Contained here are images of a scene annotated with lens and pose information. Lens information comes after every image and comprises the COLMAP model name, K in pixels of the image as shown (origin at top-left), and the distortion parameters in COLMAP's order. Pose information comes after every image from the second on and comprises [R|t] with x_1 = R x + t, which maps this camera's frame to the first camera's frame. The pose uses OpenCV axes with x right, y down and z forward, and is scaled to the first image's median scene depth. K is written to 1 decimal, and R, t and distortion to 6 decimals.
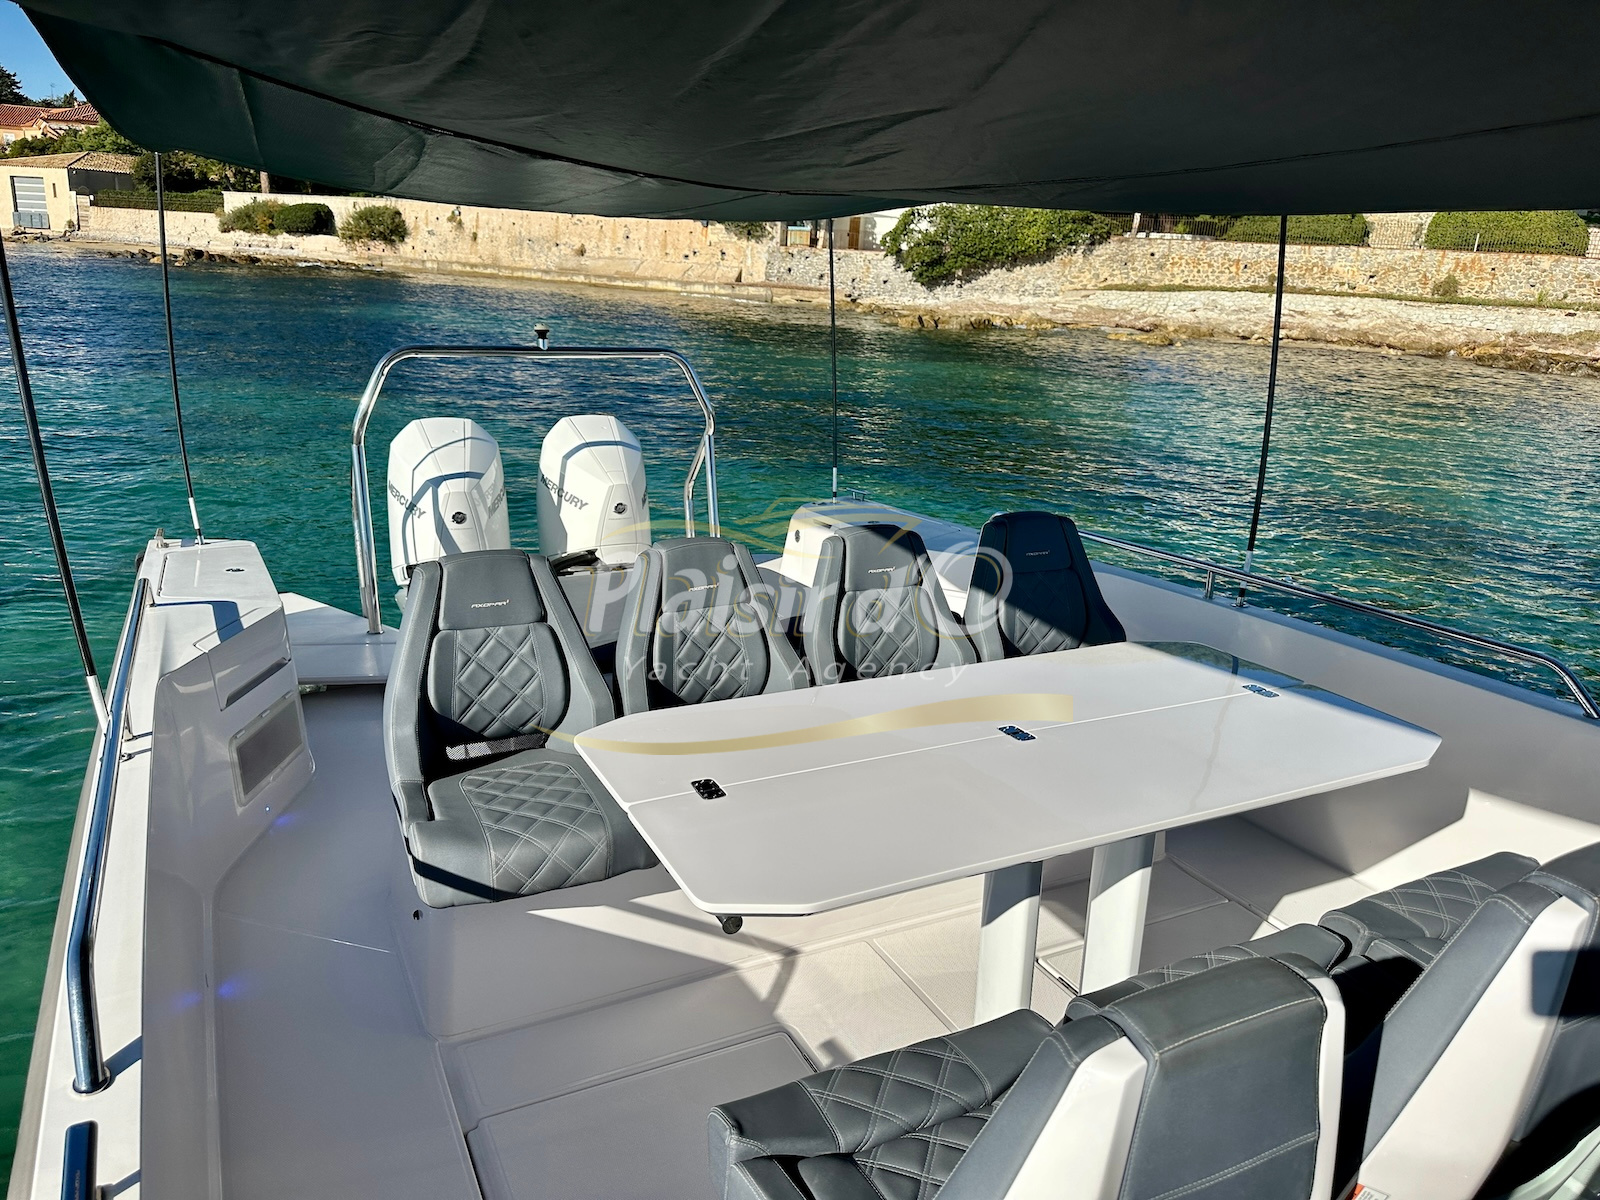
lens RADIAL K [[1118.3, 0, 826.7], [0, 1118.3, 610.1], [0, 0, 1]] dist [0.109280, -0.184556]
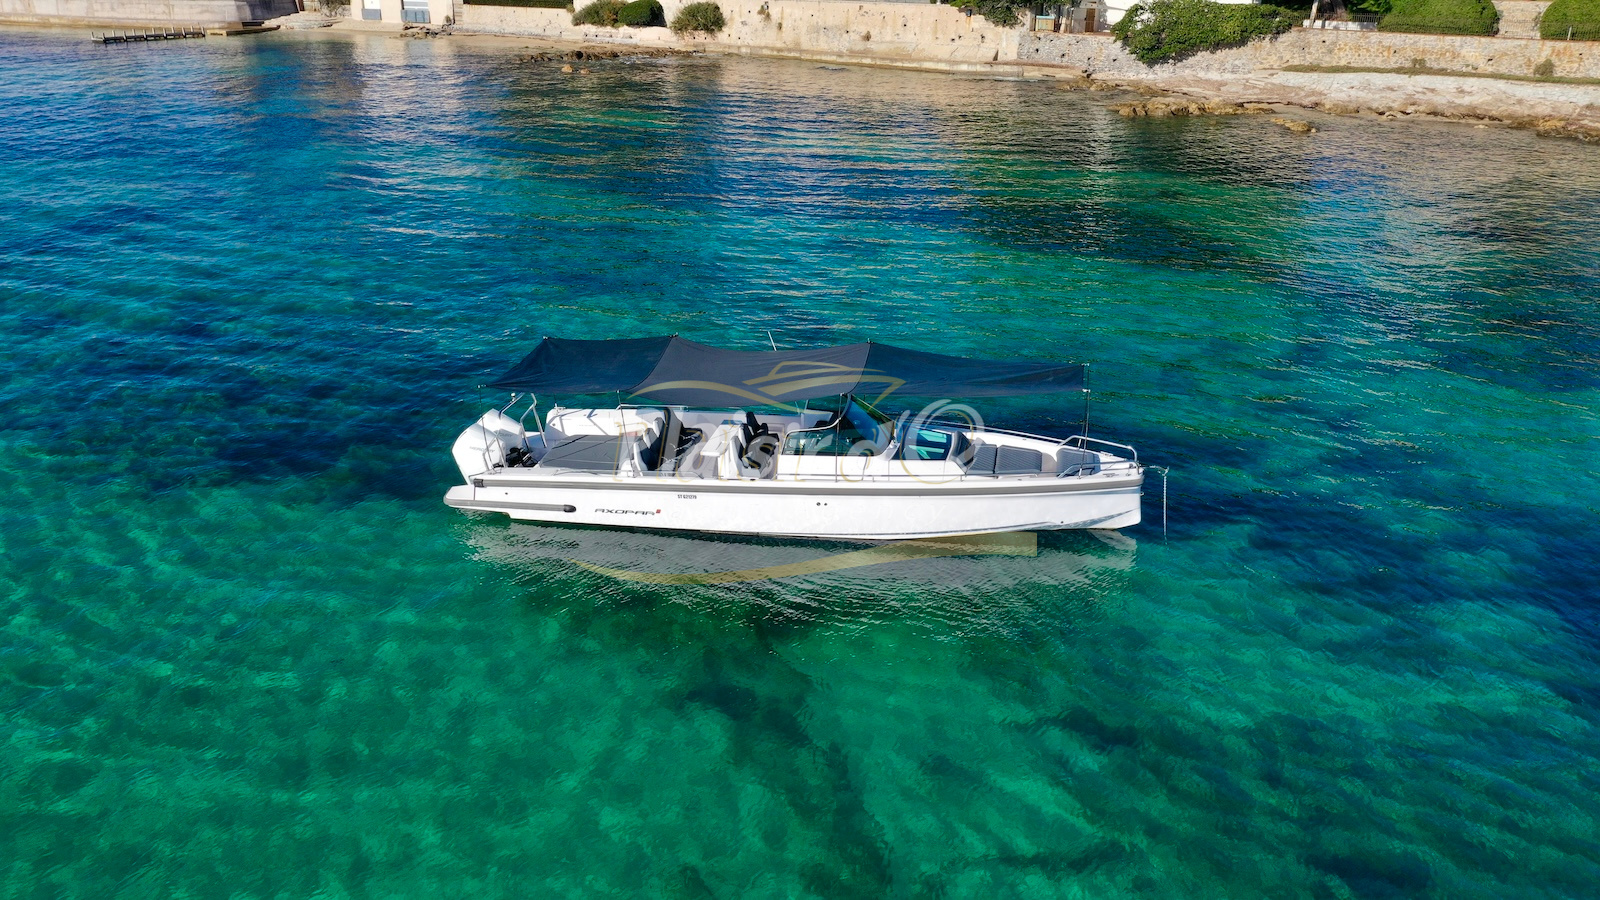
lens RADIAL K [[1276.7, 0, 832.7], [0, 1276.7, 459.1], [0, 0, 1]] dist [-0.017419, 0.012058]
pose [[0.988321, 0.008674, -0.152140, -0.041422], [0.004883, 0.996063, 0.088510, 0.030110], [0.152309, -0.088219, 0.984388, -0.525222]]
